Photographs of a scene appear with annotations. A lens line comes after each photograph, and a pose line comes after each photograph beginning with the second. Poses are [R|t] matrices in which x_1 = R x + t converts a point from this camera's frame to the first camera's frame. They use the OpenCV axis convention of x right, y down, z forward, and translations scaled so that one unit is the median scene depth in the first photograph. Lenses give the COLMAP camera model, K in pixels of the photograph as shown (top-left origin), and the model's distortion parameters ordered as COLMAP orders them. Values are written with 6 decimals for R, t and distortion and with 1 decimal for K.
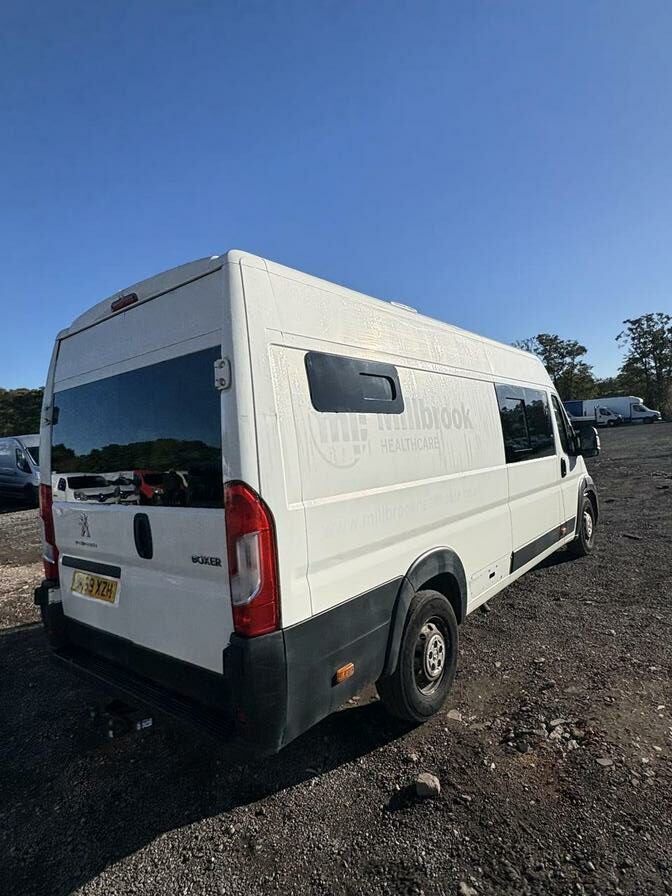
lens RADIAL K [[486.2, 0, 336.0], [0, 486.2, 448.0], [0, 0, 1]] dist [0.004524, -0.000635]
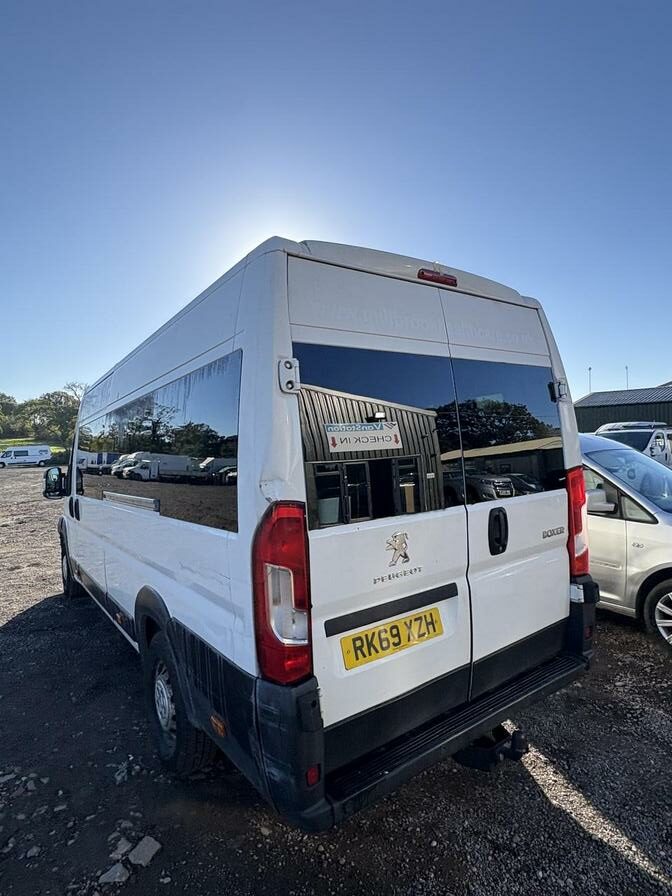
lens RADIAL K [[486.2, 0, 336.0], [0, 486.2, 448.0], [0, 0, 1]] dist [0.004524, -0.000635]
pose [[0.270076, 0.058506, 0.961060, -1.445120], [0.040658, 0.996569, -0.072093, 0.072353], [-0.961980, 0.058546, 0.266770, 1.052741]]
